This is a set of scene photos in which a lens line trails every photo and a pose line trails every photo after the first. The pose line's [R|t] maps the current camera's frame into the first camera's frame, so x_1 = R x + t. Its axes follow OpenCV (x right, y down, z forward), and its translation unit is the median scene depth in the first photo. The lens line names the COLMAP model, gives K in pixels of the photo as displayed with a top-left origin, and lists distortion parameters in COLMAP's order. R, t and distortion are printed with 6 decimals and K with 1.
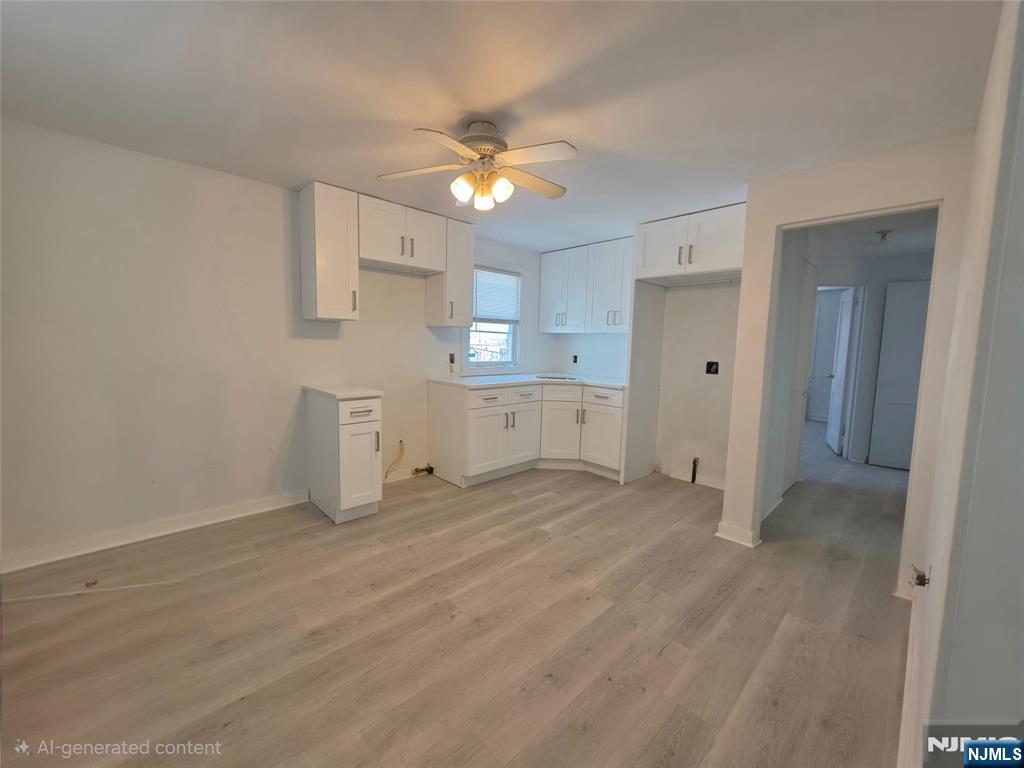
lens RADIAL K [[407.3, 0, 513.7], [0, 407.3, 382.4], [0, 0, 1]] dist [0.000929, 0.000034]
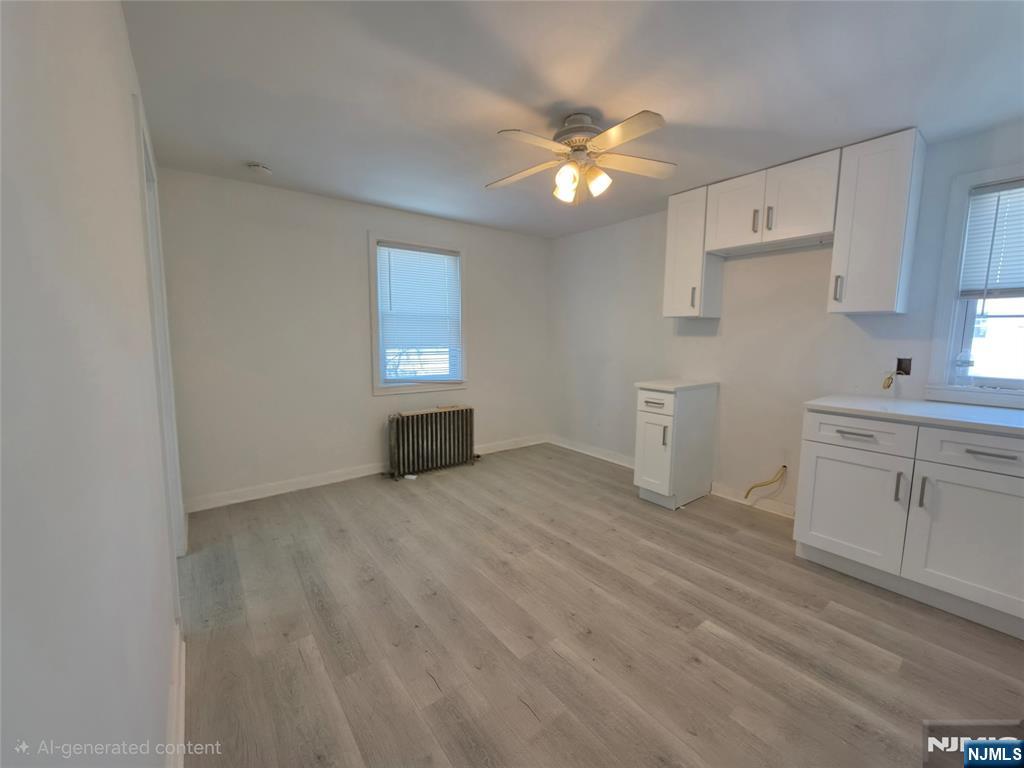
lens RADIAL K [[407.3, 0, 513.7], [0, 407.3, 382.4], [0, 0, 1]] dist [0.000929, 0.000034]
pose [[-0.103111, 0.090686, -0.990527, 0.730555], [-0.109854, 0.988705, 0.101955, -0.050554], [0.988585, 0.119326, -0.091985, 0.742656]]
